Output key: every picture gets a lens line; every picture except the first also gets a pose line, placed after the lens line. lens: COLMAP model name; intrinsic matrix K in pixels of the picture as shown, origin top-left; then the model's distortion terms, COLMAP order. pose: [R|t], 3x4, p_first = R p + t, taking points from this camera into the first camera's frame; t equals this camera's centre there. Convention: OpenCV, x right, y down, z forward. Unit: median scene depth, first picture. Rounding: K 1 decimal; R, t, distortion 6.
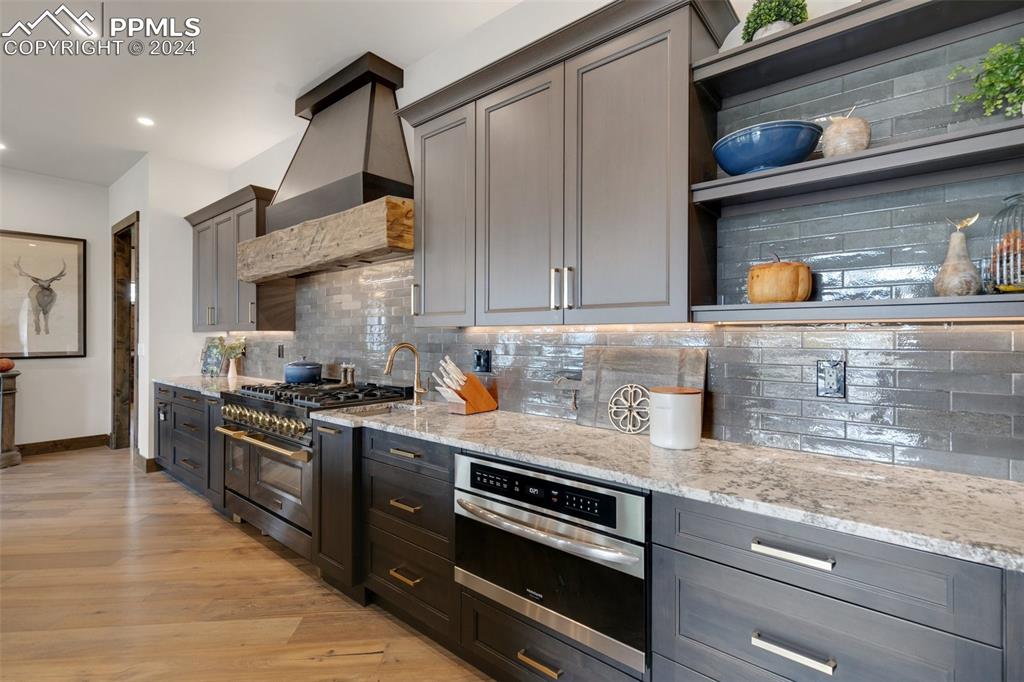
lens RADIAL K [[466.1, 0, 511.5], [0, 466.1, 337.2], [0, 0, 1]] dist [0.011096, -0.000212]
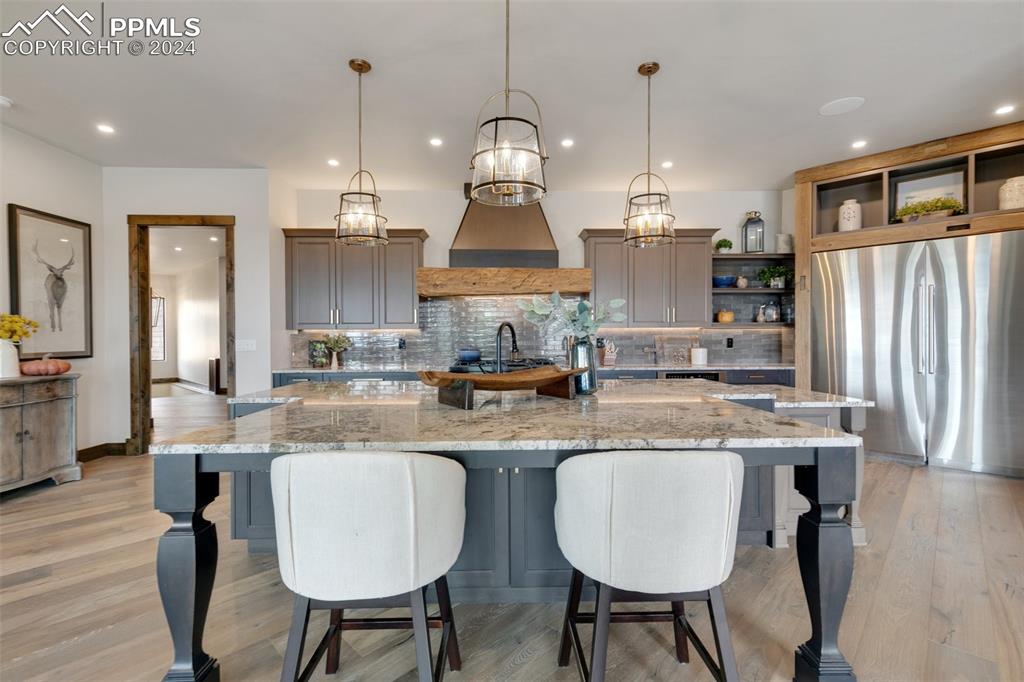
lens RADIAL K [[466.1, 0, 511.3], [0, 466.1, 338.8], [0, 0, 1]] dist [0.011096, -0.000212]
pose [[0.751800, -0.009883, 0.659317, -1.207441], [0.005534, 0.999947, 0.008678, 0.005656], [-0.659368, -0.002876, 0.751815, -0.252497]]
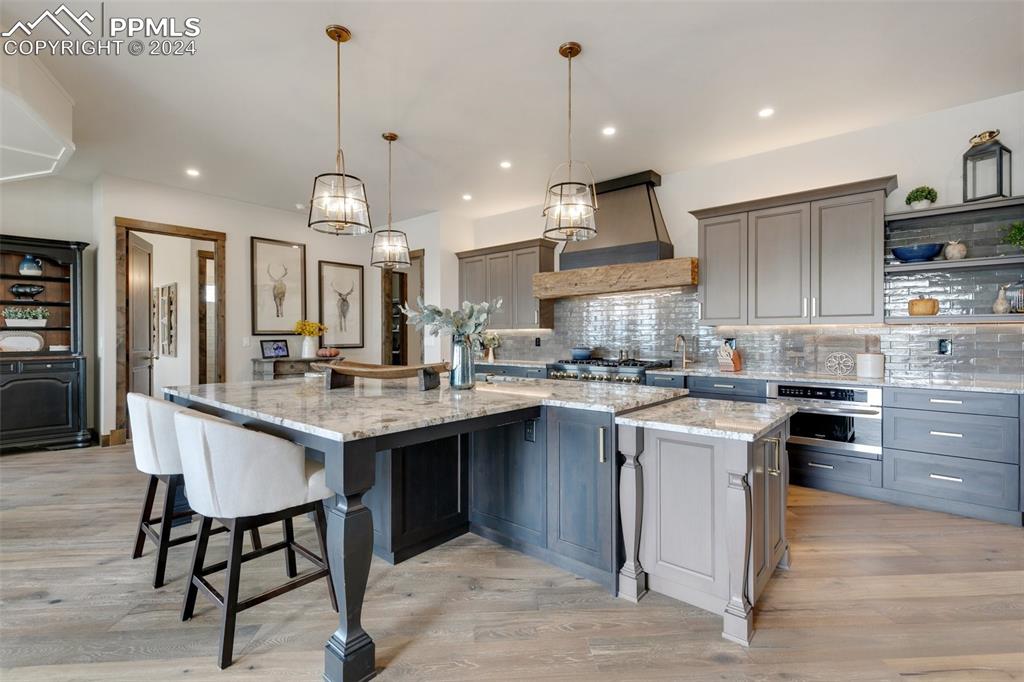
lens RADIAL K [[466.1, 0, 512.6], [0, 466.1, 336.9], [0, 0, 1]] dist [0.011096, -0.000212]
pose [[0.999883, -0.002769, -0.015029, -0.580393], [0.002784, 0.999996, 0.000988, 0.012093], [0.015026, -0.001029, 0.999887, -0.557196]]
